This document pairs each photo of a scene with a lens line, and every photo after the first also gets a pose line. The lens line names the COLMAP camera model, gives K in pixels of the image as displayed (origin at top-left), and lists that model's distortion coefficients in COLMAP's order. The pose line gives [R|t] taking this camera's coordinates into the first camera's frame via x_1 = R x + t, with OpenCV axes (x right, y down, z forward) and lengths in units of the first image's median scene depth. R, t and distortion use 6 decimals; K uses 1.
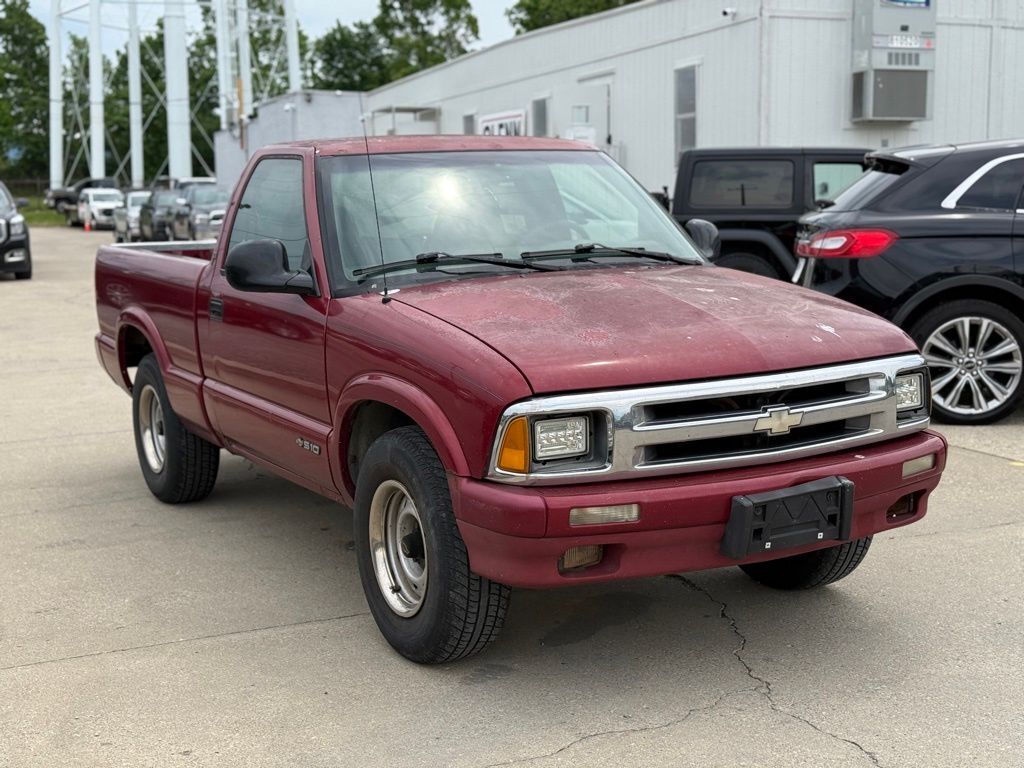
lens RADIAL K [[1434.6, 0, 509.6], [0, 1434.6, 386.3], [0, 0, 1]] dist [0.106683, 0.000000]
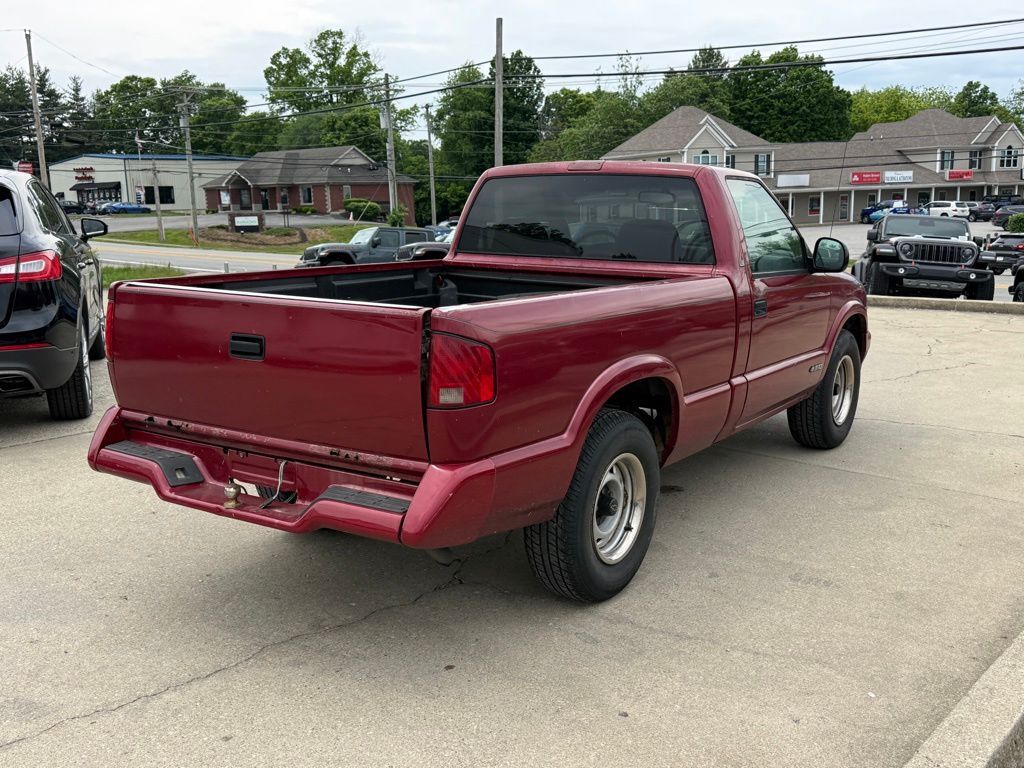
lens RADIAL K [[1014.4, 0, 511.8], [0, 1014.4, 386.2], [0, 0, 1]] dist [0.035469, 0.000000]
pose [[-0.456792, -0.138210, 0.878771, -0.569702], [0.130282, 0.966811, 0.219778, -0.133451], [-0.879981, 0.214881, -0.423626, 1.039657]]
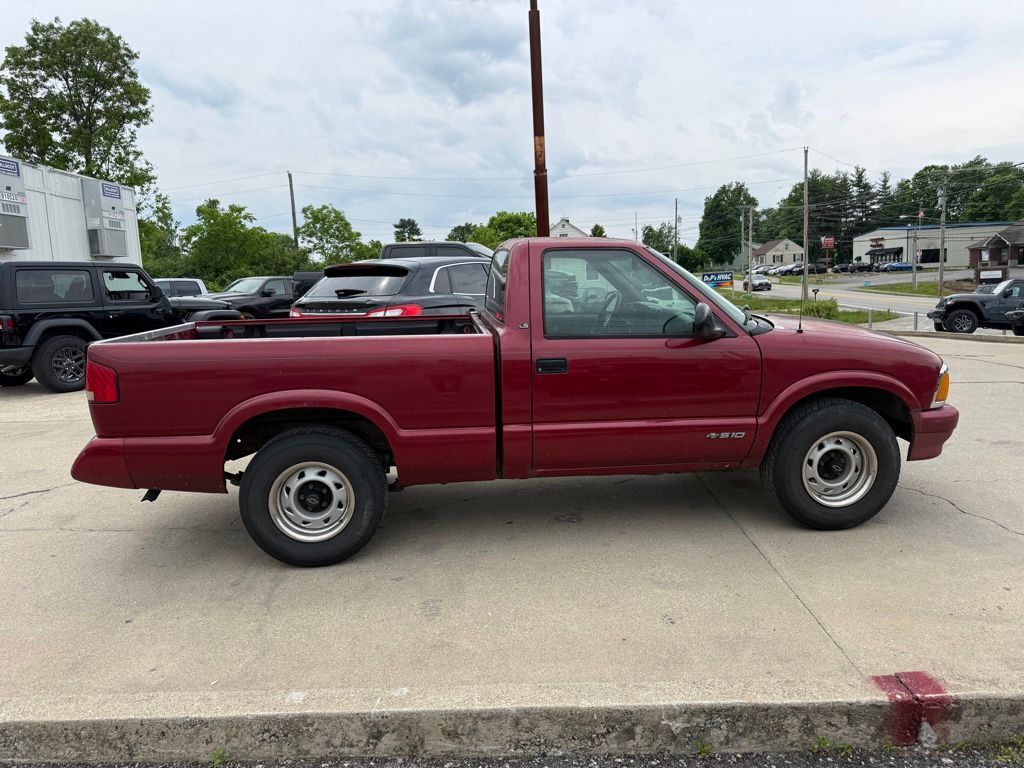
lens RADIAL K [[717.8, 0, 517.0], [0, 717.8, 390.6], [0, 0, 1]] dist [0.022836, -0.026632]
pose [[0.392922, -0.139342, 0.908953, -0.537804], [0.143716, 0.985612, 0.088969, -0.062166], [-0.908272, 0.095673, 0.407295, 0.520939]]
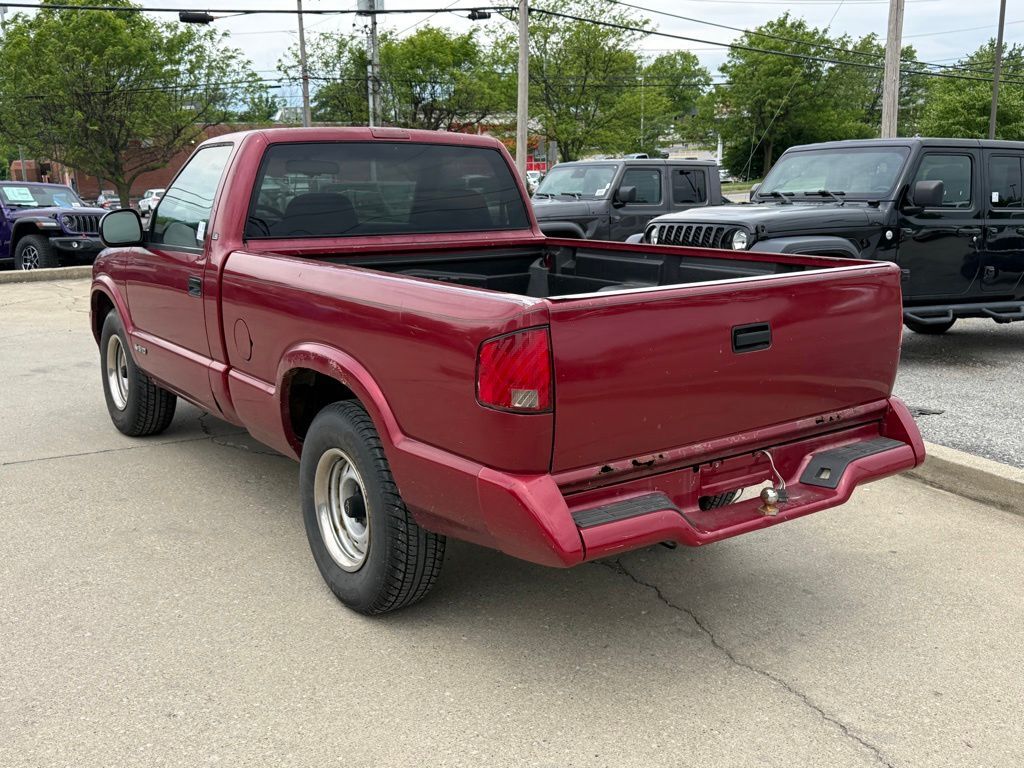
lens RADIAL K [[1014.4, 0, 512.6], [0, 1014.4, 376.1], [0, 0, 1]] dist [0.035469, 0.000000]
pose [[-0.994700, 0.050041, -0.089823, -0.067674], [0.016450, 0.939779, 0.341385, -0.184153], [0.101497, 0.338098, -0.935622, 1.283869]]
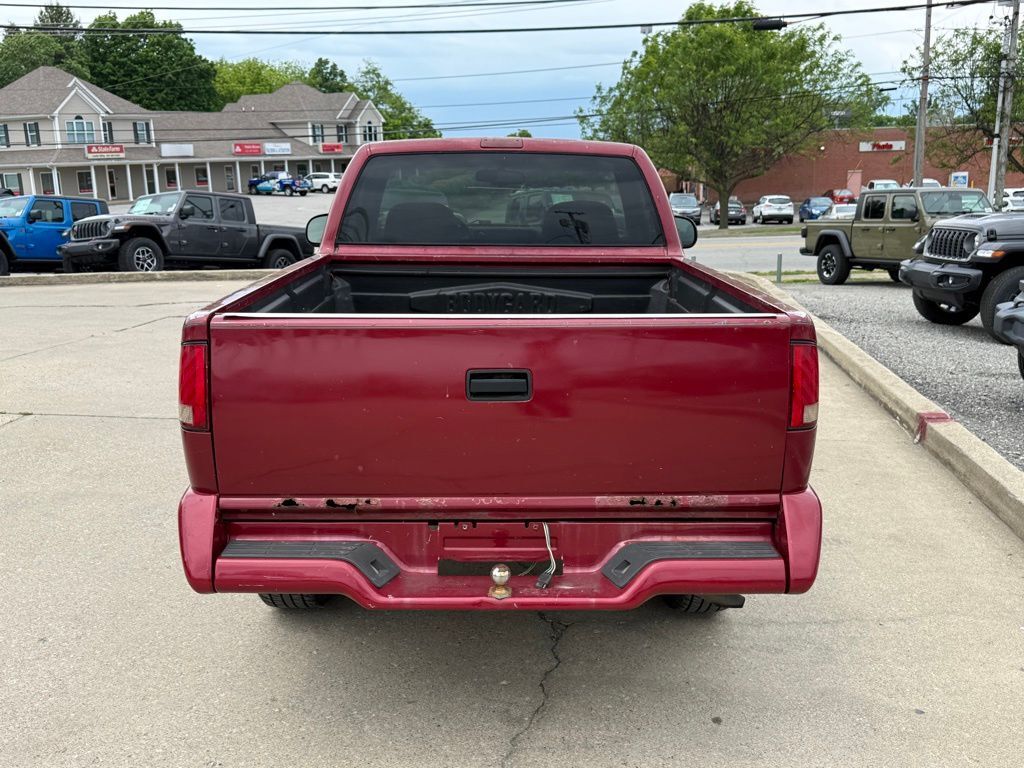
lens RADIAL K [[1014.4, 0, 497.7], [0, 1014.4, 389.3], [0, 0, 1]] dist [0.035469, 0.000000]
pose [[-0.870360, -0.078003, 0.486198, -0.323936], [0.090729, 0.945065, 0.314039, -0.167183], [-0.483984, 0.317439, -0.815470, 1.201299]]
